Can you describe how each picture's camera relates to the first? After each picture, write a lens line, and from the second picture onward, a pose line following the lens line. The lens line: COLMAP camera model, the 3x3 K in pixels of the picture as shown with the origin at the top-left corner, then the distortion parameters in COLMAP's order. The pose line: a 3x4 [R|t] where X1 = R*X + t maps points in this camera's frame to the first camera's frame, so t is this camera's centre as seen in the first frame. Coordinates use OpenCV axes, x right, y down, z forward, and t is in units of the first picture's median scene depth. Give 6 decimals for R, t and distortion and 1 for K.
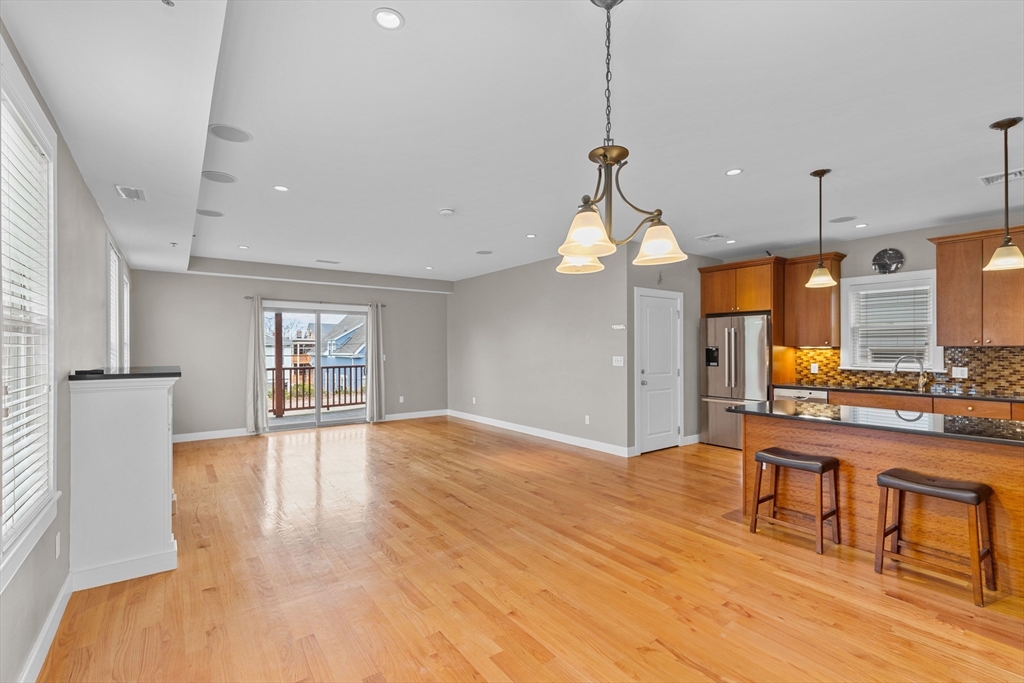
lens RADIAL K [[463.7, 0, 509.7], [0, 463.7, 345.5], [0, 0, 1]] dist [0.003429, 0.000085]
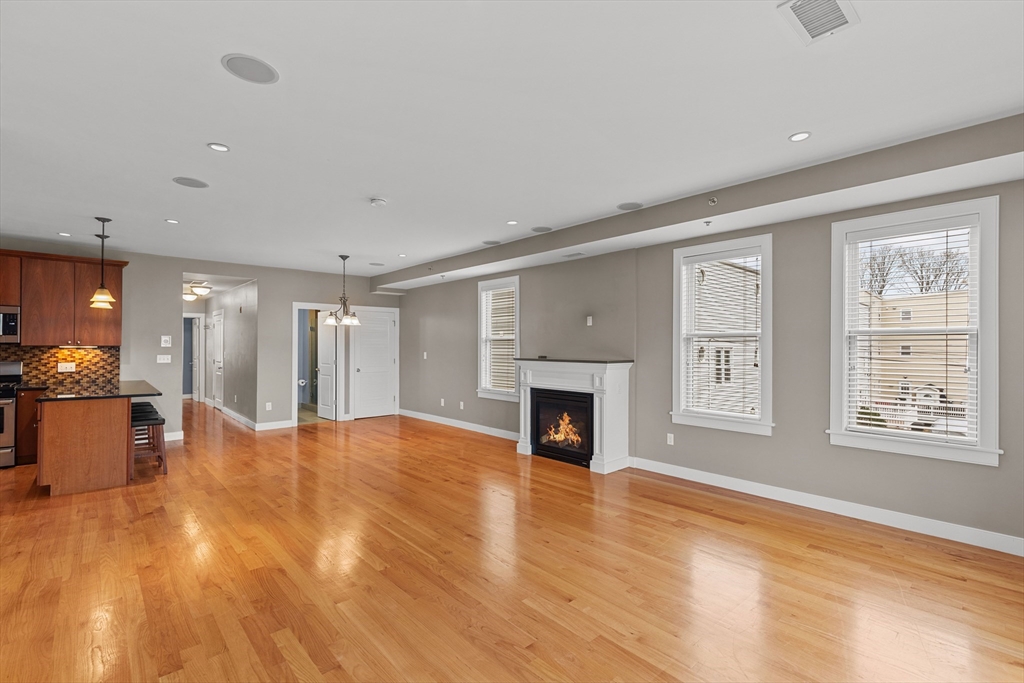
lens RADIAL K [[463.7, 0, 512.2], [0, 463.7, 344.4], [0, 0, 1]] dist [0.003429, 0.000085]
pose [[-0.994777, 0.000466, -0.102068, -0.242513], [0.001373, 0.999960, -0.008811, 0.008498], [0.102060, -0.008905, -0.994738, 1.544865]]
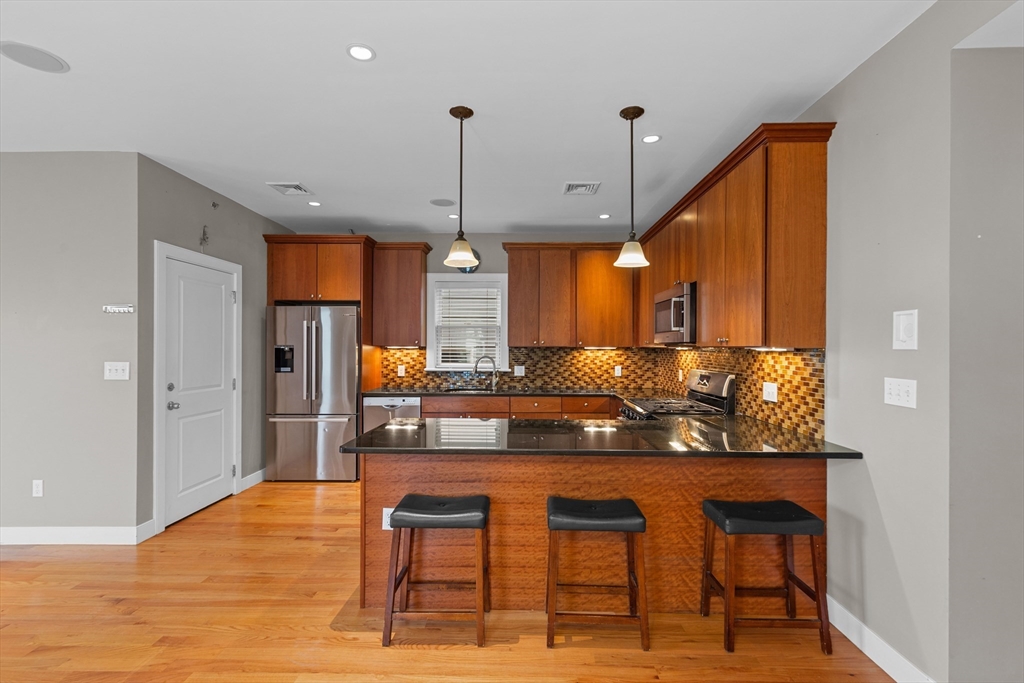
lens RADIAL K [[463.7, 0, 513.0], [0, 463.7, 346.3], [0, 0, 1]] dist [0.003429, 0.000085]
pose [[0.601919, 0.006629, 0.798530, 0.078808], [-0.007130, 0.999970, -0.002927, 0.003453], [-0.798526, -0.003932, 0.601948, 0.304086]]
